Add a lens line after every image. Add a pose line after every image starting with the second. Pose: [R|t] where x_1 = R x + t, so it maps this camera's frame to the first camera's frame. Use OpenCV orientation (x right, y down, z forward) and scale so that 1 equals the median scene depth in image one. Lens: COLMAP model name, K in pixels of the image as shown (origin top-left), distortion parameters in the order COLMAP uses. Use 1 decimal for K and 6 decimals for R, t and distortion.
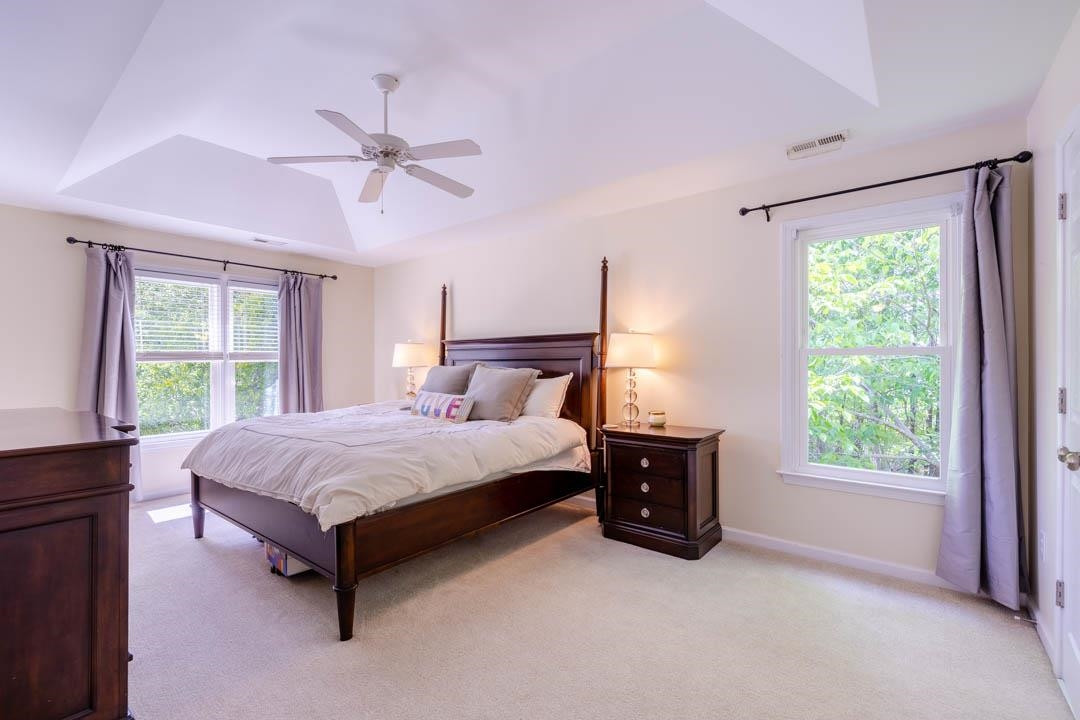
lens RADIAL K [[466.0, 0, 543.4], [0, 466.0, 364.4], [0, 0, 1]] dist [-0.002857, -0.000717]
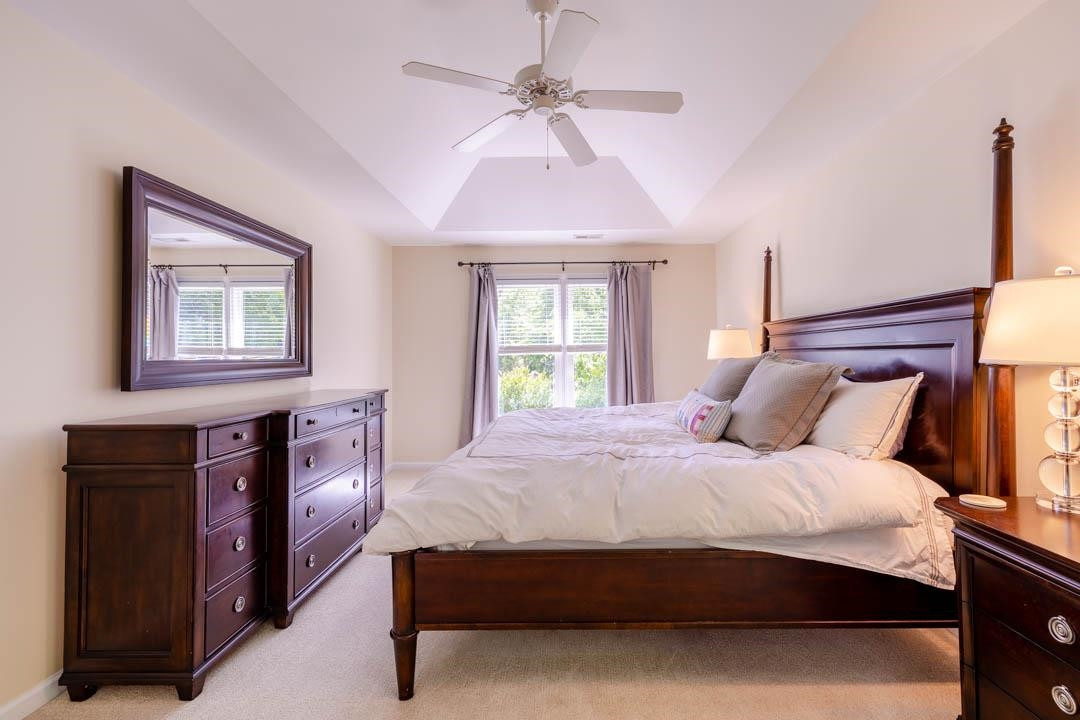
lens RADIAL K [[472.5, 0, 541.8], [0, 472.5, 344.9], [0, 0, 1]] dist [0.000439, -0.000168]
pose [[0.621786, -0.019992, -0.782932, 0.209554], [0.003241, 0.999731, -0.022954, -0.001675], [0.783180, 0.011735, 0.621684, 0.367328]]
